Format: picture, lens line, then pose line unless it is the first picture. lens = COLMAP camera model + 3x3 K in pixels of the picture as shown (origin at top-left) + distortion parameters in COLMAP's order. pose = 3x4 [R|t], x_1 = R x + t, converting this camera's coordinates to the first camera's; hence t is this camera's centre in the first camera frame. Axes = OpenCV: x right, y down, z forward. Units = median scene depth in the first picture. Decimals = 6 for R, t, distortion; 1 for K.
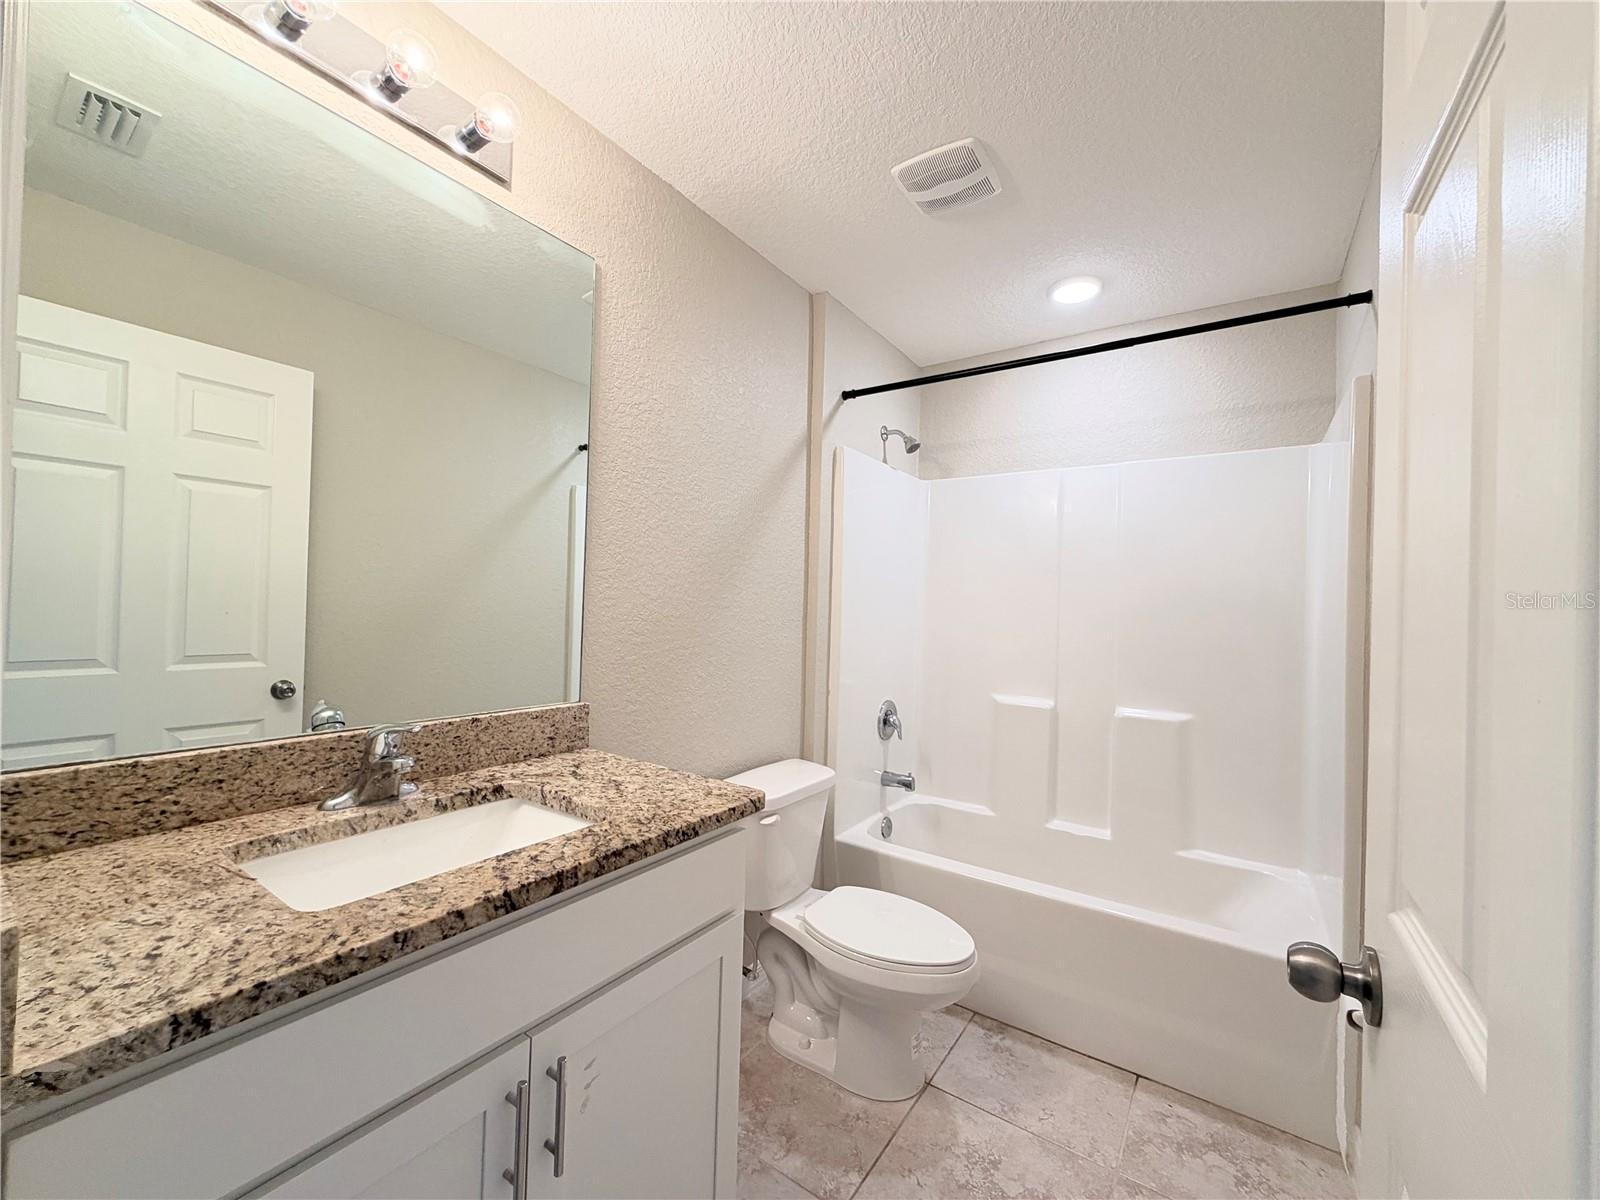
lens RADIAL K [[639.9, 0, 795.6], [0, 639.9, 600.3], [0, 0, 1]] dist [0.002850, -0.000260]
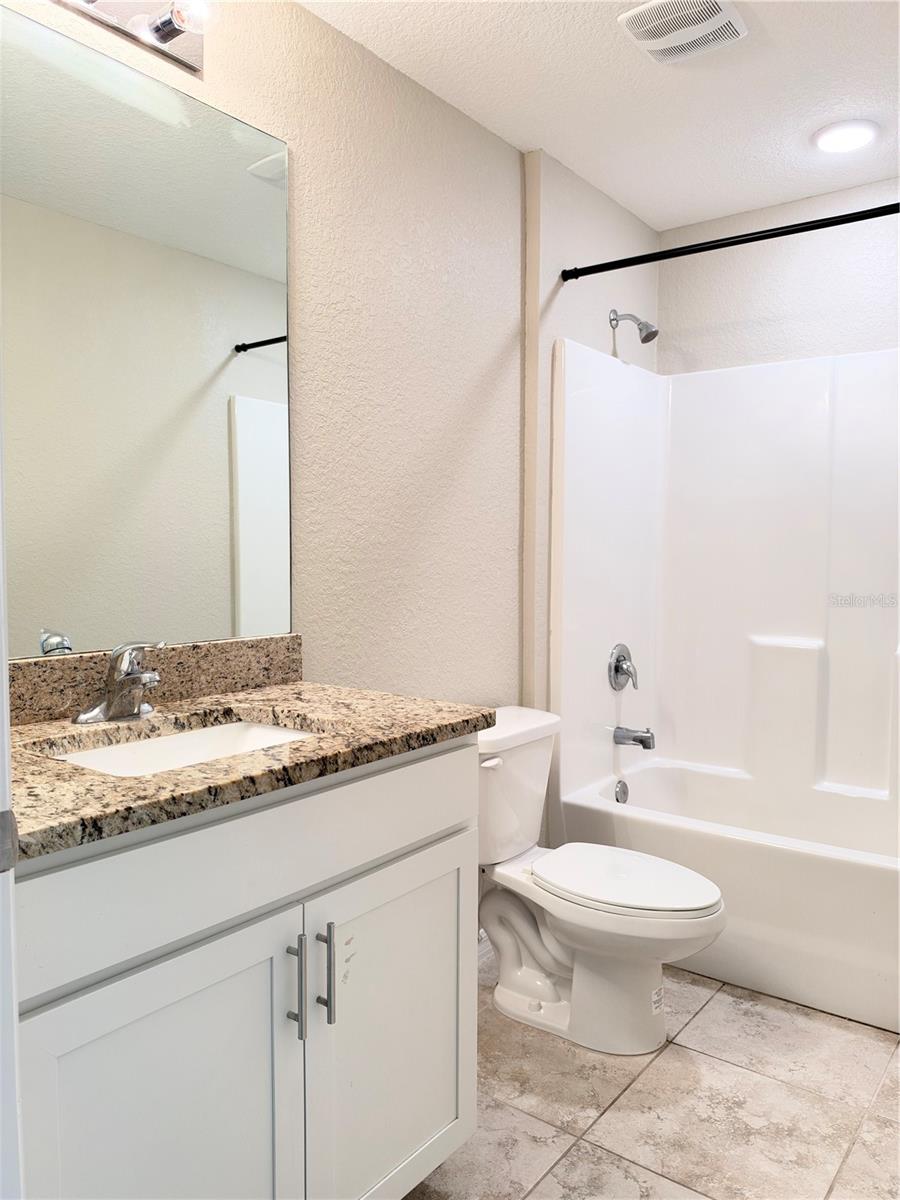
lens RADIAL K [[879.0, 0, 453.3], [0, 879.0, 606.9], [0, 0, 1]] dist [0.098385, -0.170182]
pose [[0.998787, -0.021267, -0.044402, -0.038855], [0.024350, 0.997244, 0.070079, 0.034639], [0.042790, -0.071075, 0.996553, -0.276705]]
